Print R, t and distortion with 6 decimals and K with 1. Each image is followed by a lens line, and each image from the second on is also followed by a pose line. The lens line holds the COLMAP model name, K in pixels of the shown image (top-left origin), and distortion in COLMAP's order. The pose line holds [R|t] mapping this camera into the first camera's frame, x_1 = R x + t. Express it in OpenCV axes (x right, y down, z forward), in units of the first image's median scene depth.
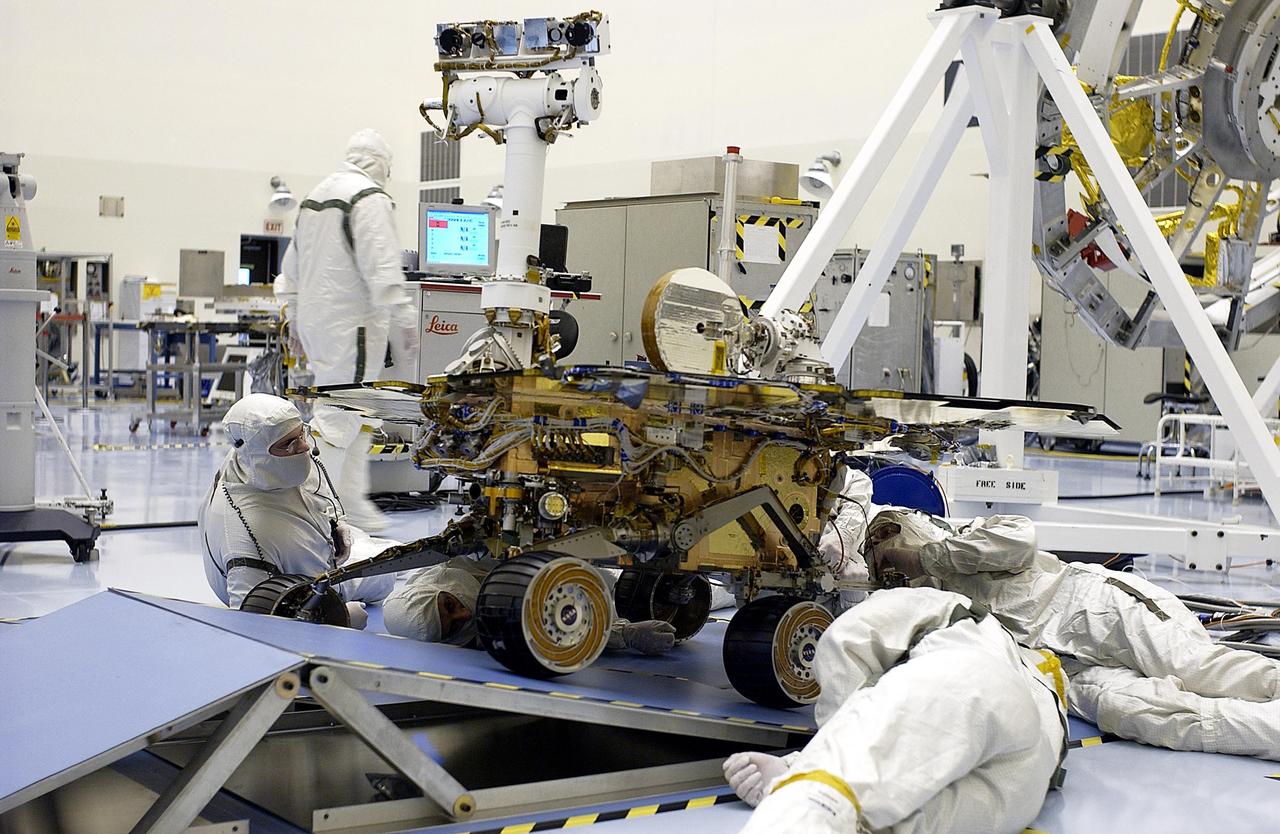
lens RADIAL K [[1951.3, 0, 642.4], [0, 1951.3, 414.3], [0, 0, 1]] dist [-0.085321, 0.000000]
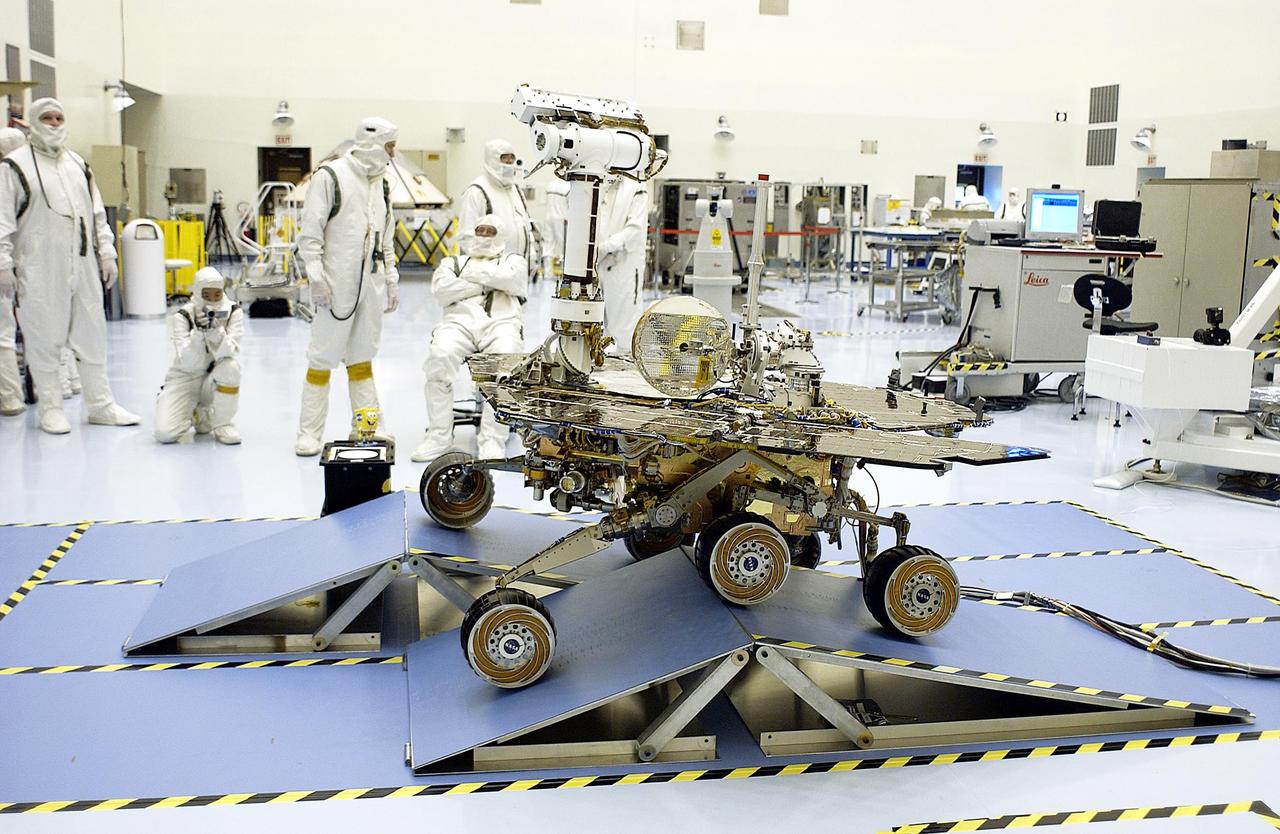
lens RADIAL K [[1322.7, 0, 639.4], [0, 1322.7, 426.0], [0, 0, 1]] dist [-0.086658, 0.000000]
pose [[0.896077, 0.068543, -0.438574, 0.056147], [-0.013669, 0.991799, 0.127077, -0.051038], [0.443687, -0.107876, 0.889665, 0.017070]]
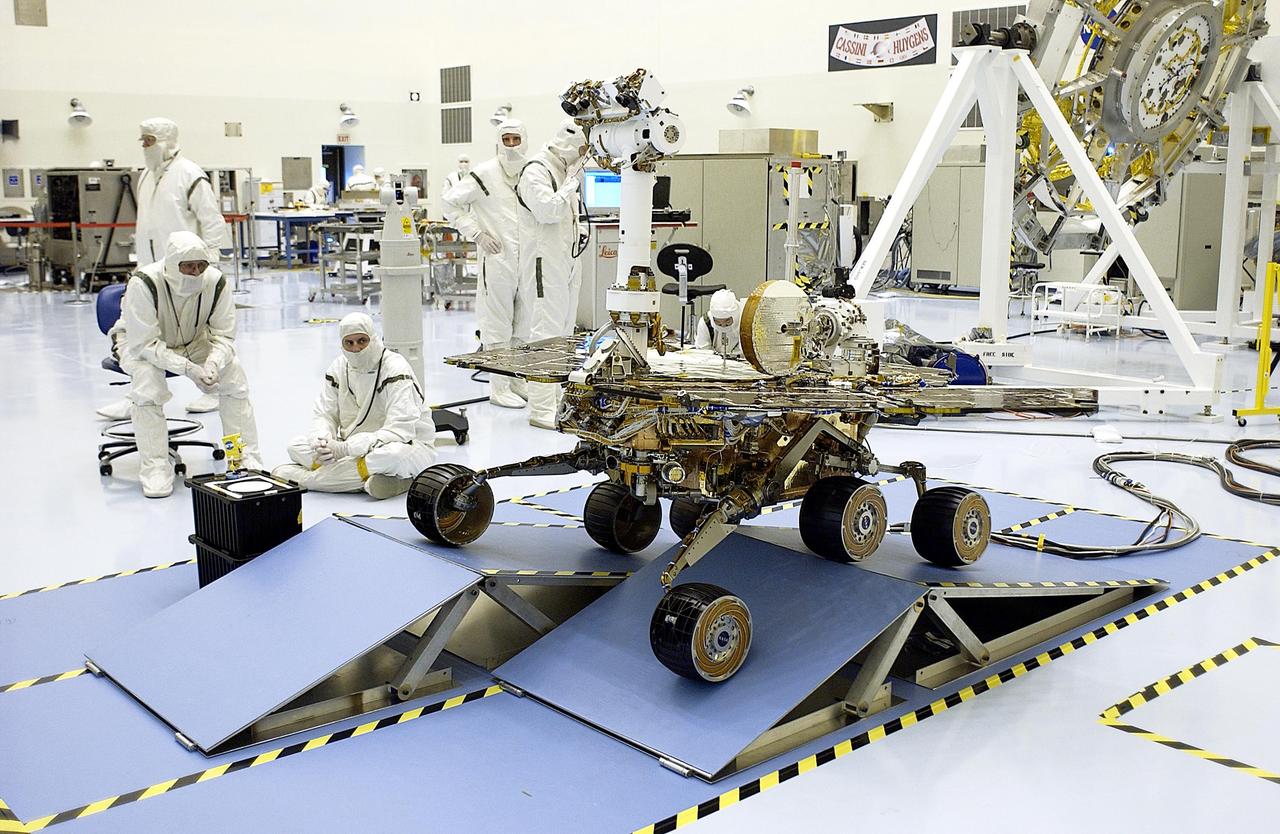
lens RADIAL K [[1322.7, 0, 636.4], [0, 1322.7, 412.4], [0, 0, 1]] dist [-0.086658, 0.000000]
pose [[0.995955, -0.041531, 0.079676, -0.150551], [0.030338, 0.990125, 0.136869, -0.055625], [-0.084574, -0.133898, 0.987380, -0.024242]]
